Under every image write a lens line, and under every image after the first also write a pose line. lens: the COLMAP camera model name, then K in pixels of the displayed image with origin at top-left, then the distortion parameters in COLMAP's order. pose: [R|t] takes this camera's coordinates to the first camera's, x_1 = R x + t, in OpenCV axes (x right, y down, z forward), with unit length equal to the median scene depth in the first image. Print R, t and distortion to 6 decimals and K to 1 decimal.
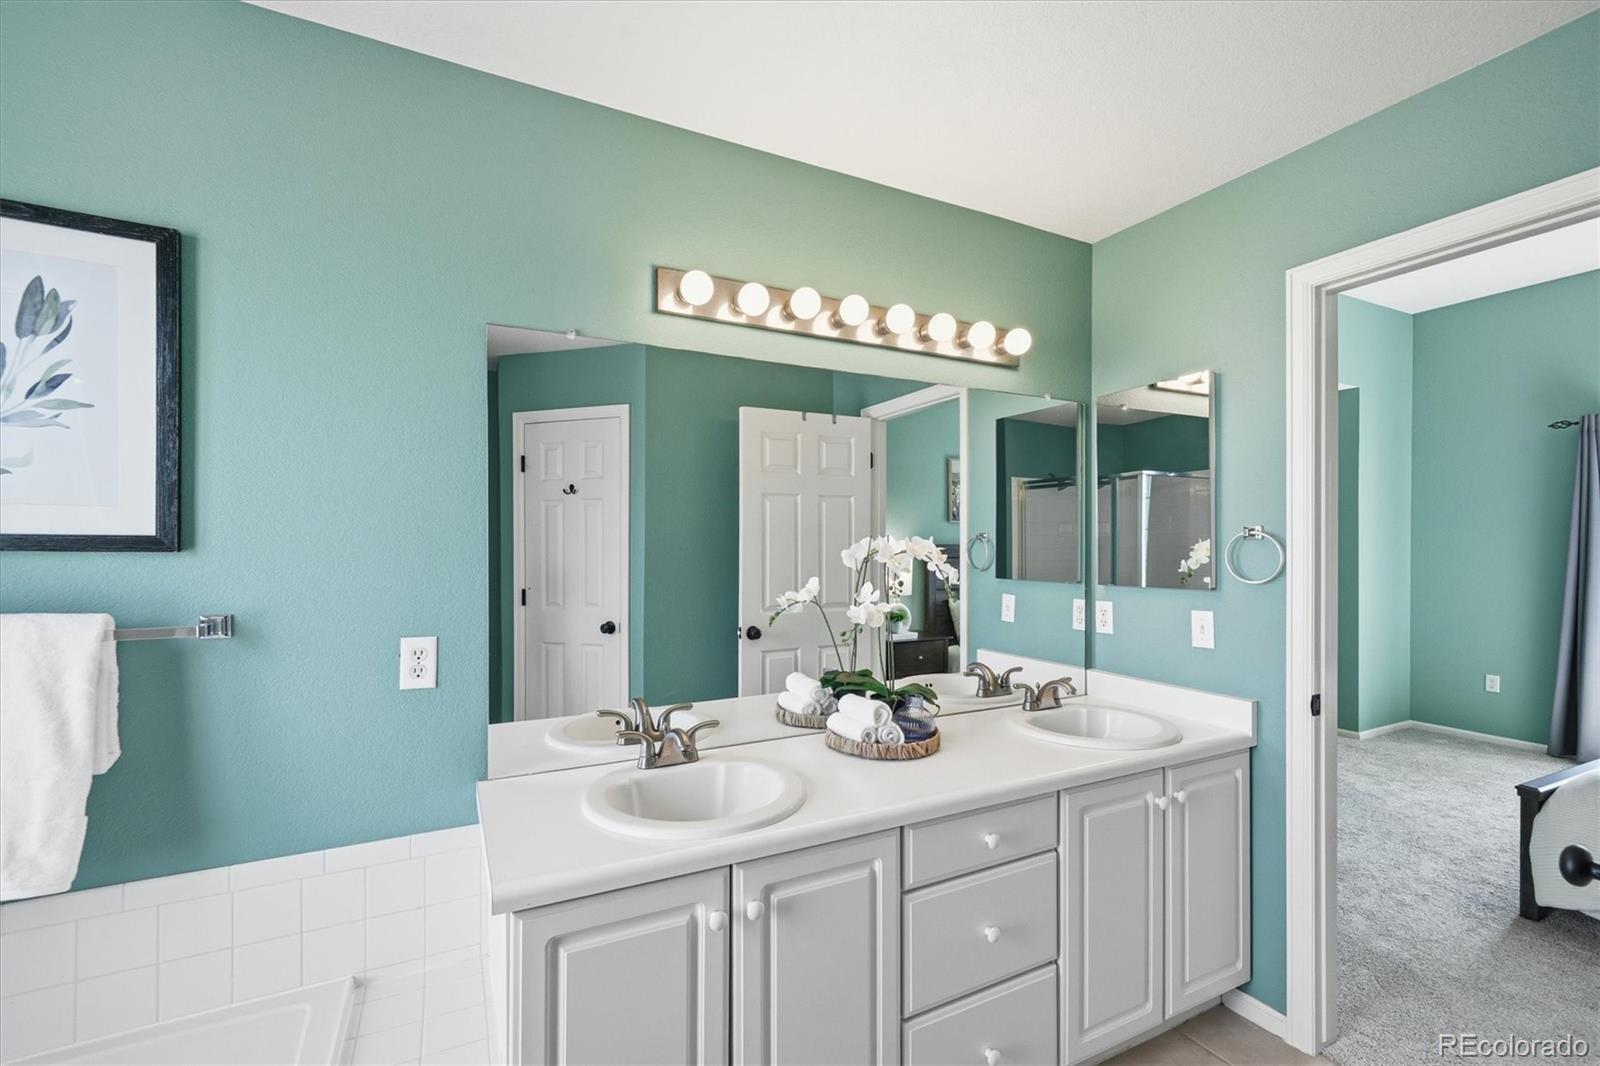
lens RADIAL K [[688.1, 0, 796.6], [0, 688.1, 549.0], [0, 0, 1]] dist [0.002078, 0.002298]
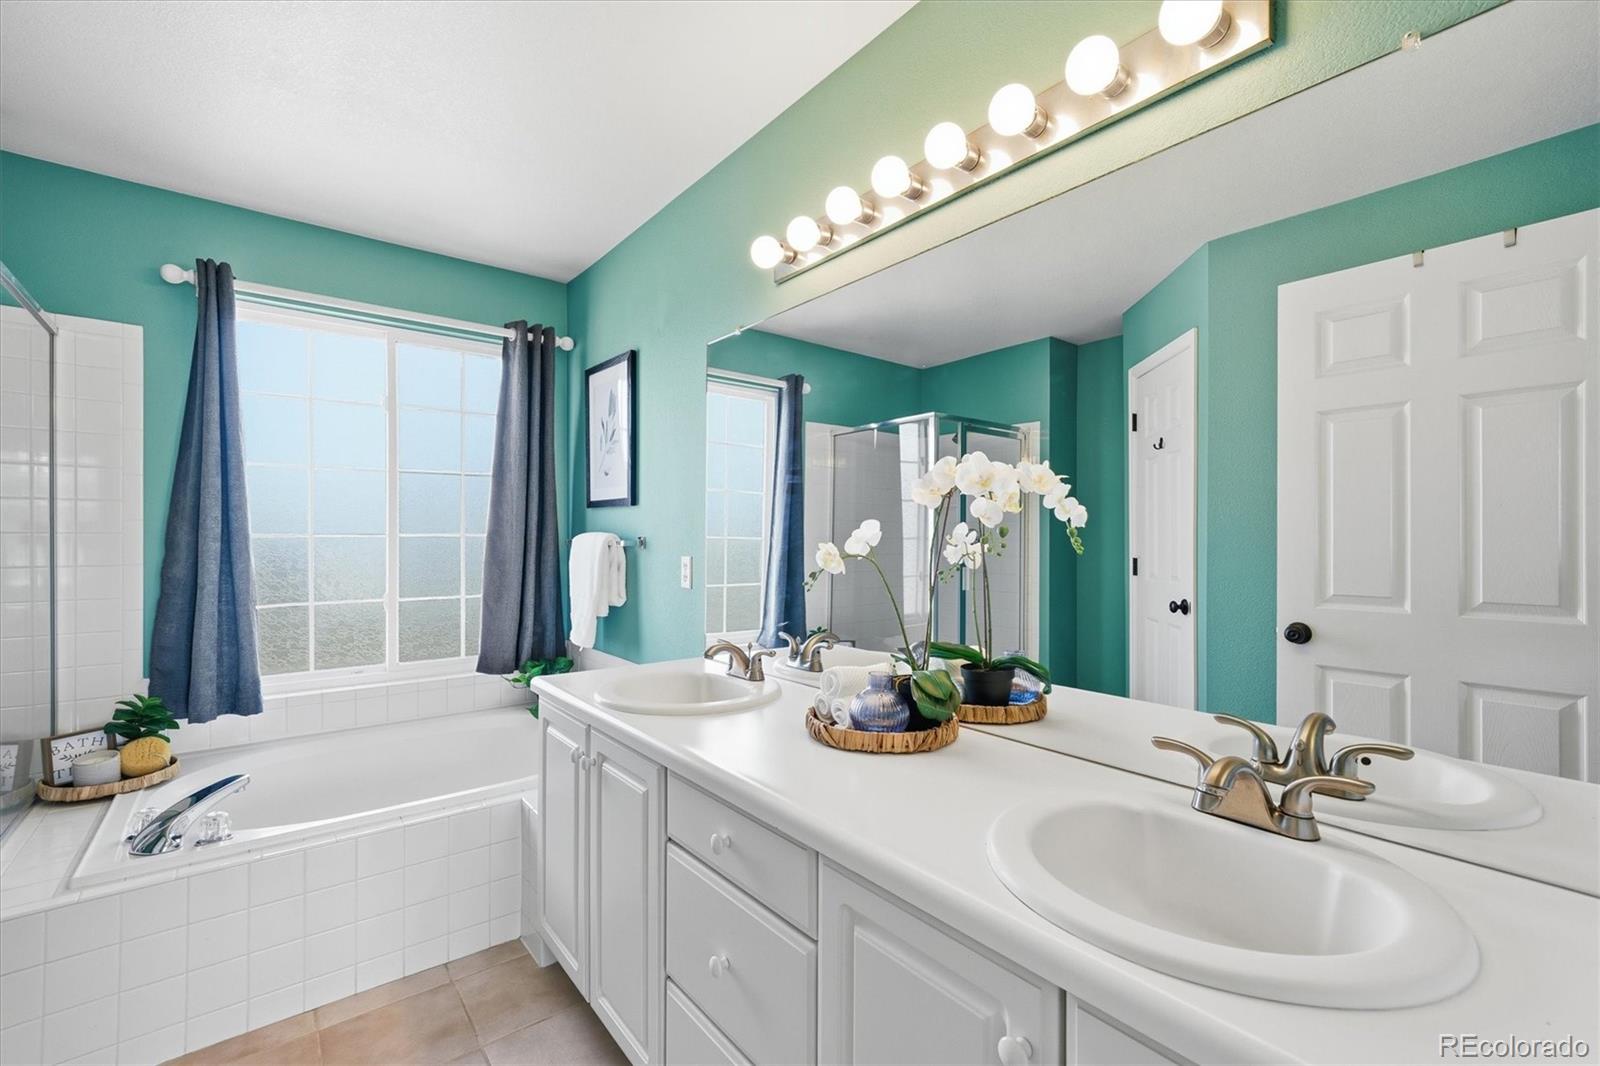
lens RADIAL K [[688.1, 0, 800.3], [0, 688.1, 537.3], [0, 0, 1]] dist [0.002078, 0.002298]
pose [[0.198593, 0.007403, -0.980054, 1.067521], [-0.006971, 0.999957, 0.006141, 0.072181], [0.980057, 0.005613, 0.198636, 0.941345]]
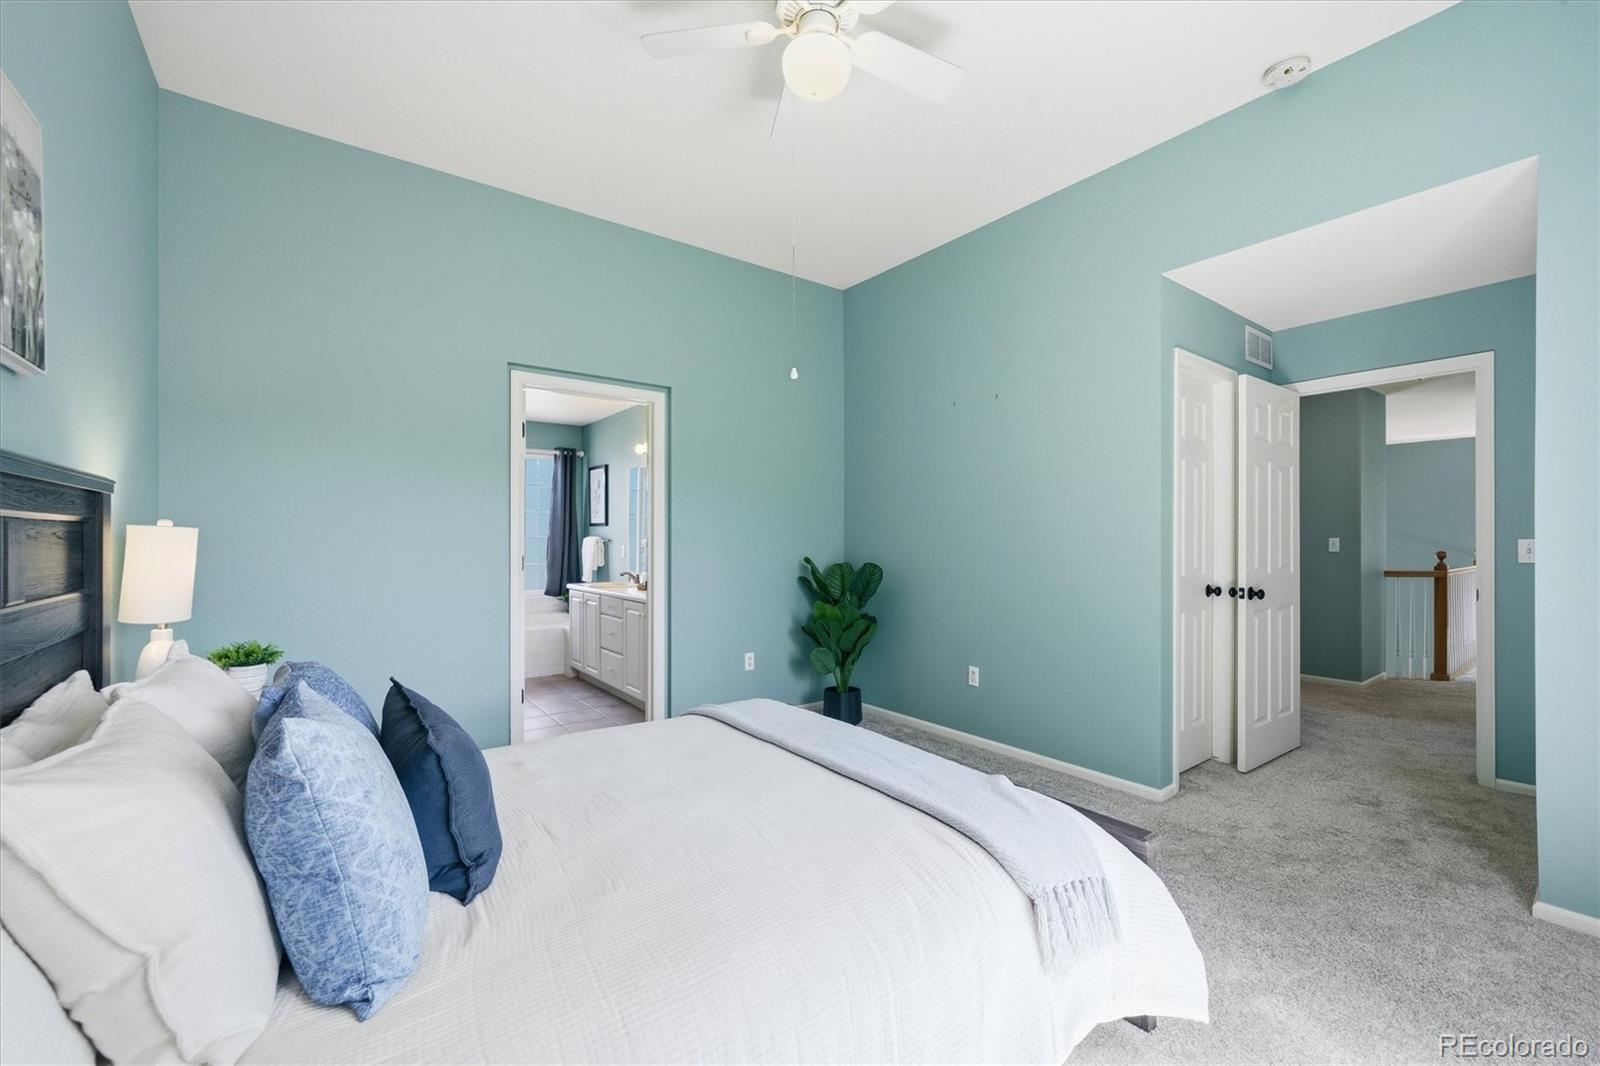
lens RADIAL K [[688.1, 0, 805.2], [0, 688.1, 536.1], [0, 0, 1]] dist [0.002078, 0.002298]
pose [[0.171055, 0.004358, -0.985252, 3.906167], [-0.005398, 0.999979, 0.003486, 0.047789], [0.985247, 0.004722, 0.171075, 1.383180]]
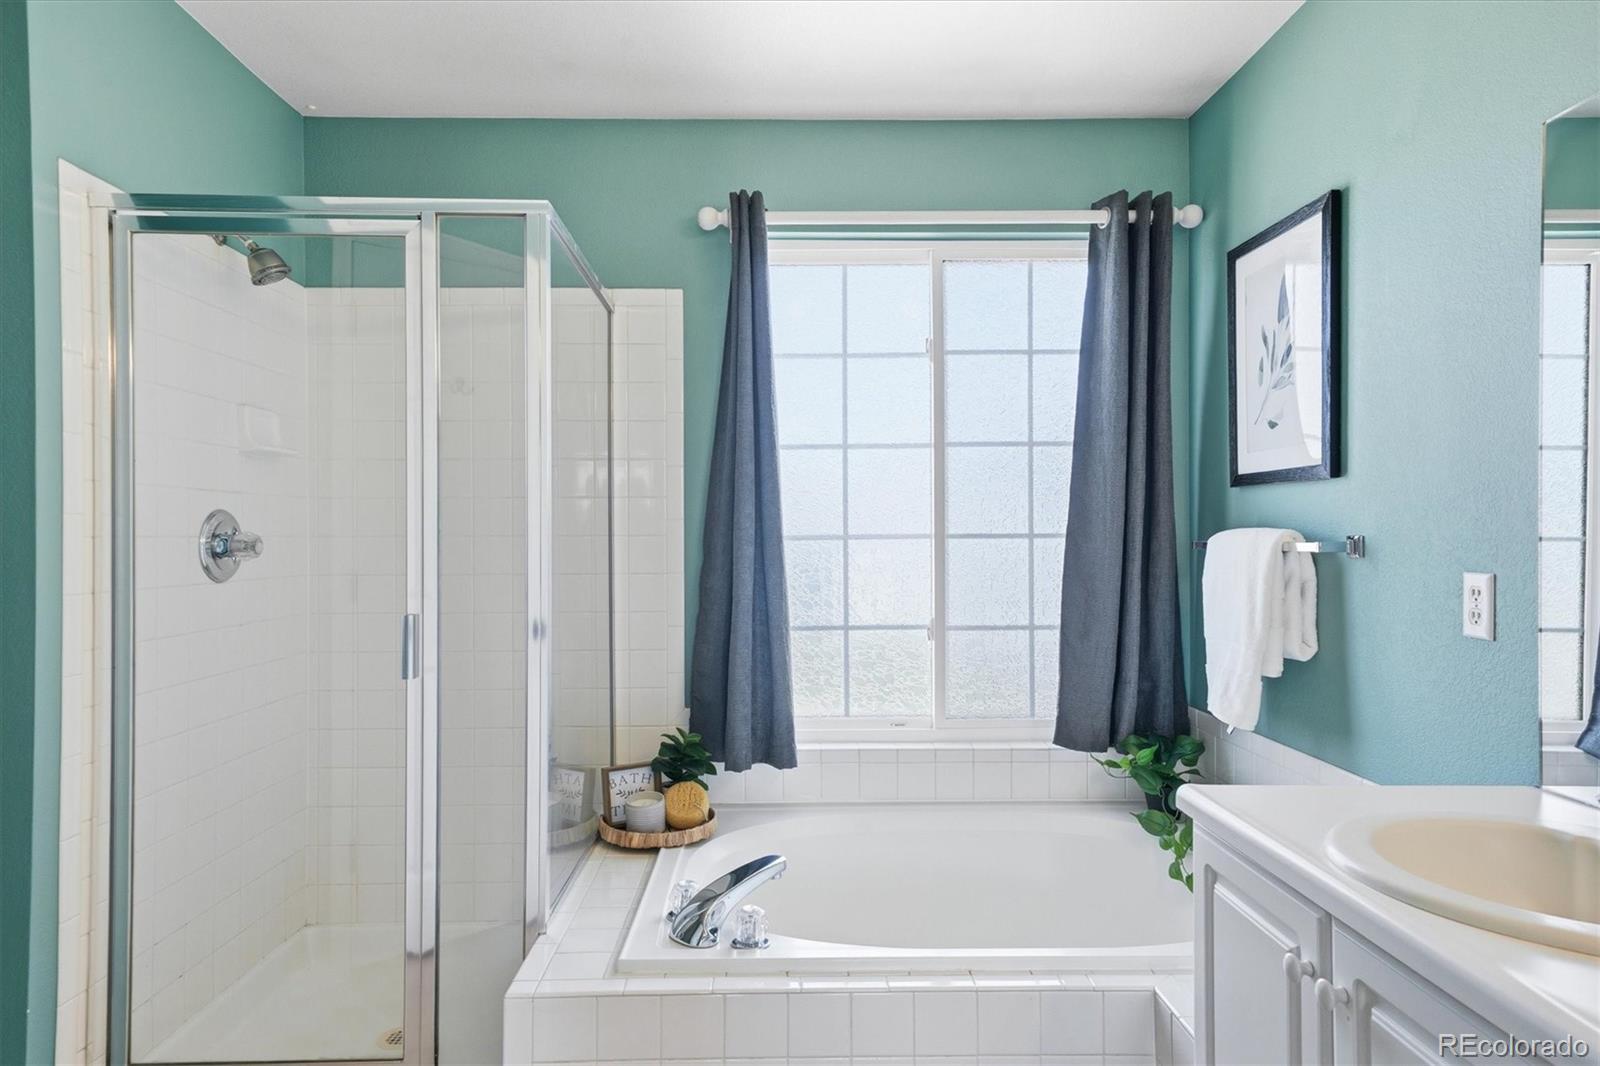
lens RADIAL K [[971.8, 0, 802.4], [0, 971.8, 538.4], [0, 0, 1]] dist [0.031049, 0.001687]
pose [[-0.433058, 0.006680, -0.901341, 0.799589], [0.002933, 0.999978, 0.006002, 0.078929], [0.901361, -0.000044, -0.433068, 0.792302]]
